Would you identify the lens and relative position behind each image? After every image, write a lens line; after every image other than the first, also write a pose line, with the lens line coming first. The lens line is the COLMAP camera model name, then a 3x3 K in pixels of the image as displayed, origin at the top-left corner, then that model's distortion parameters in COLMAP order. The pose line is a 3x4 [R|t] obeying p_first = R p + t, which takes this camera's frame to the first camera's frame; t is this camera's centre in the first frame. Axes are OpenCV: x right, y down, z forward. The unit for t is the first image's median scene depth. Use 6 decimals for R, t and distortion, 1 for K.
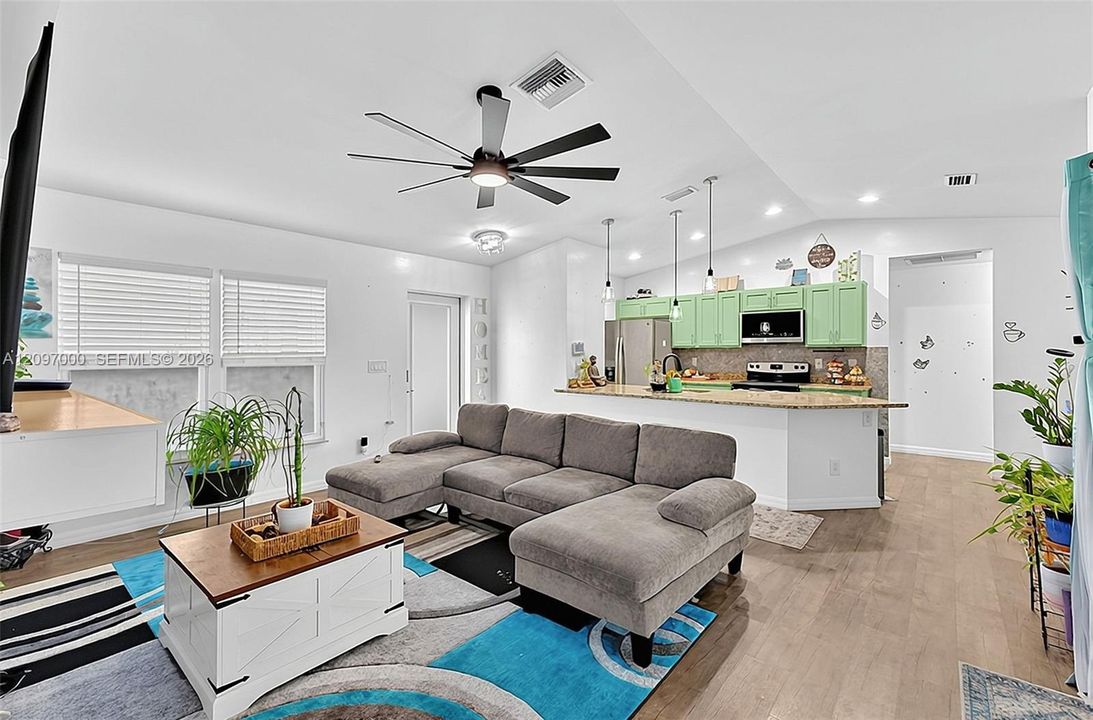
lens RADIAL K [[475.5, 0, 540.4], [0, 475.5, 349.7], [0, 0, 1]] dist [0.008971, -0.000142]
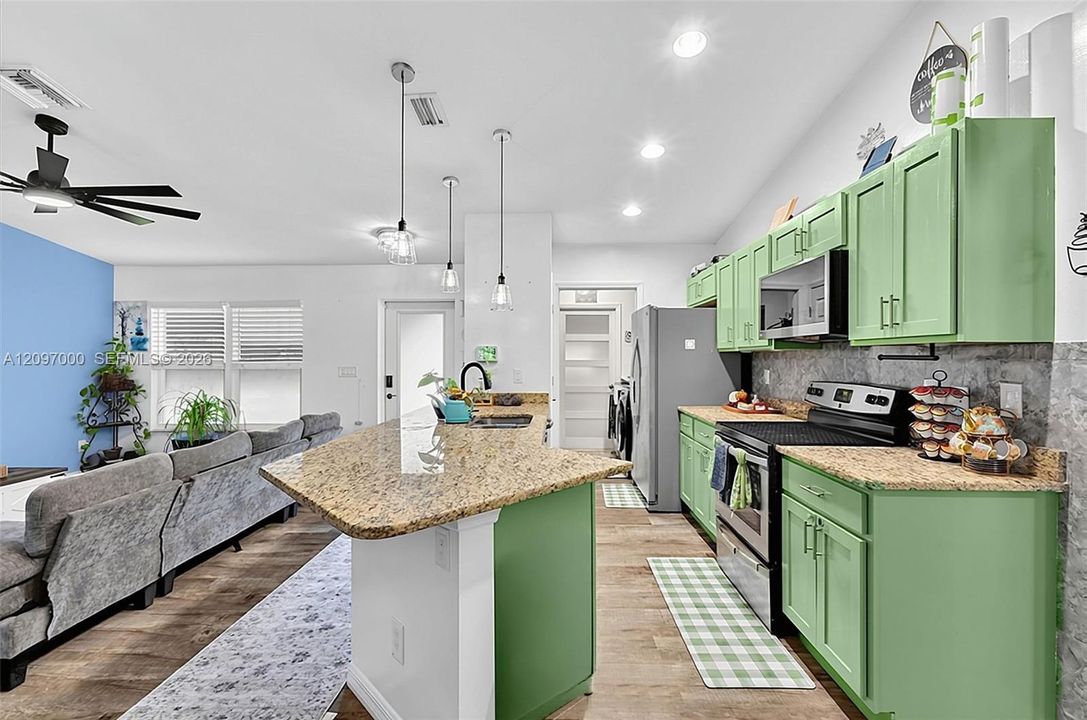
lens RADIAL K [[466.0, 0, 543.0], [0, 466.0, 354.1], [0, 0, 1]] dist [0.000839, -0.000019]
pose [[0.629976, -0.006823, -0.776585, 0.678285], [0.004673, 0.999977, -0.004995, 0.001122], [0.776600, -0.000482, 0.629993, 0.566238]]
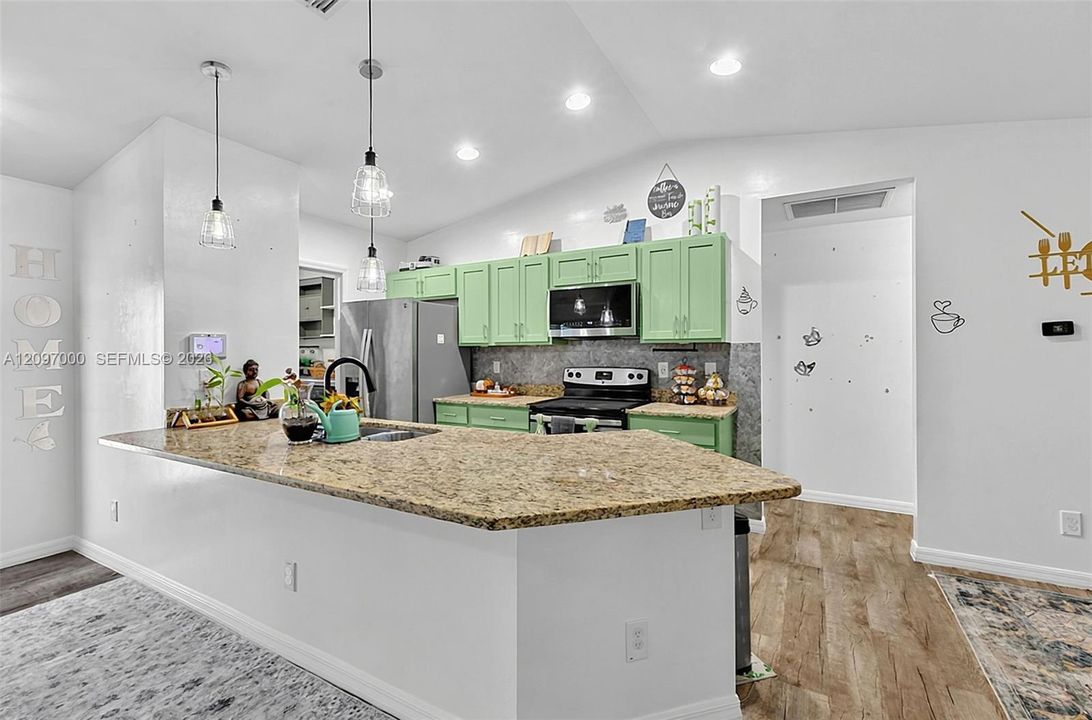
lens RADIAL K [[475.1, 0, 542.5], [0, 475.1, 350.8], [0, 0, 1]] dist [0.008971, -0.000142]
pose [[0.981991, -0.004442, 0.188875, 0.311760], [0.004143, 0.999989, 0.001979, 0.002077], [-0.188882, -0.001161, 0.981999, 0.418511]]
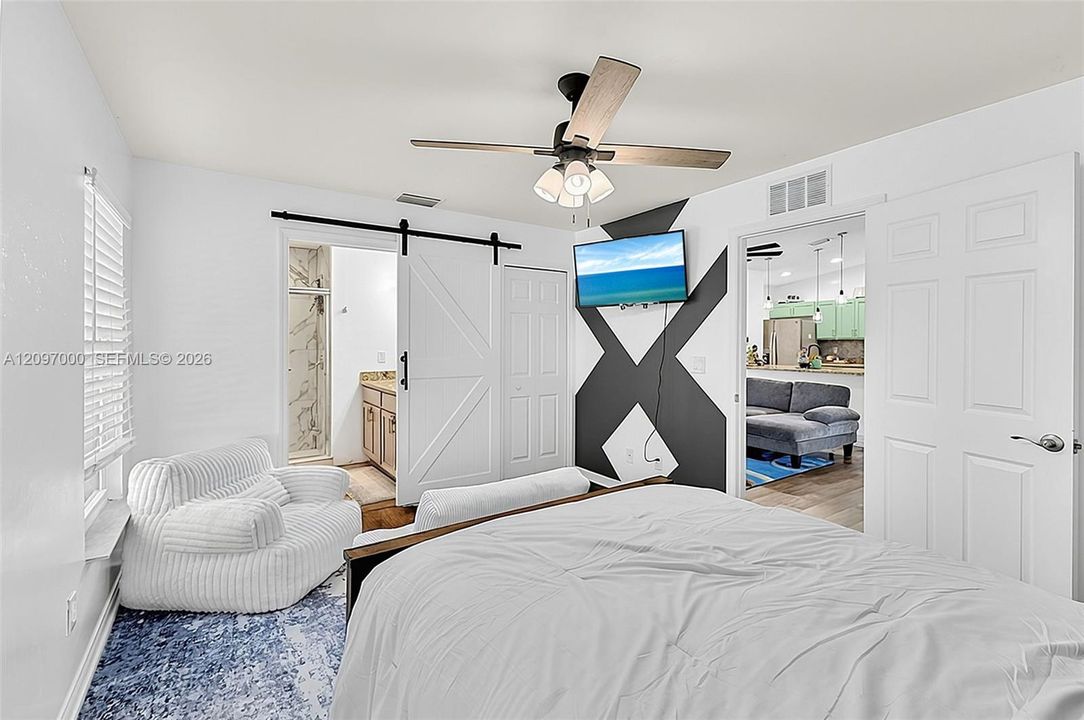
lens RADIAL K [[464.7, 0, 531.7], [0, 464.7, 342.2], [0, 0, 1]] dist [0.000839, -0.000019]
pose [[0.958195, -0.001147, -0.286114, -0.140513], [0.001754, 0.999997, 0.001864, -0.000191], [0.286111, -0.002288, 0.958194, -0.580747]]
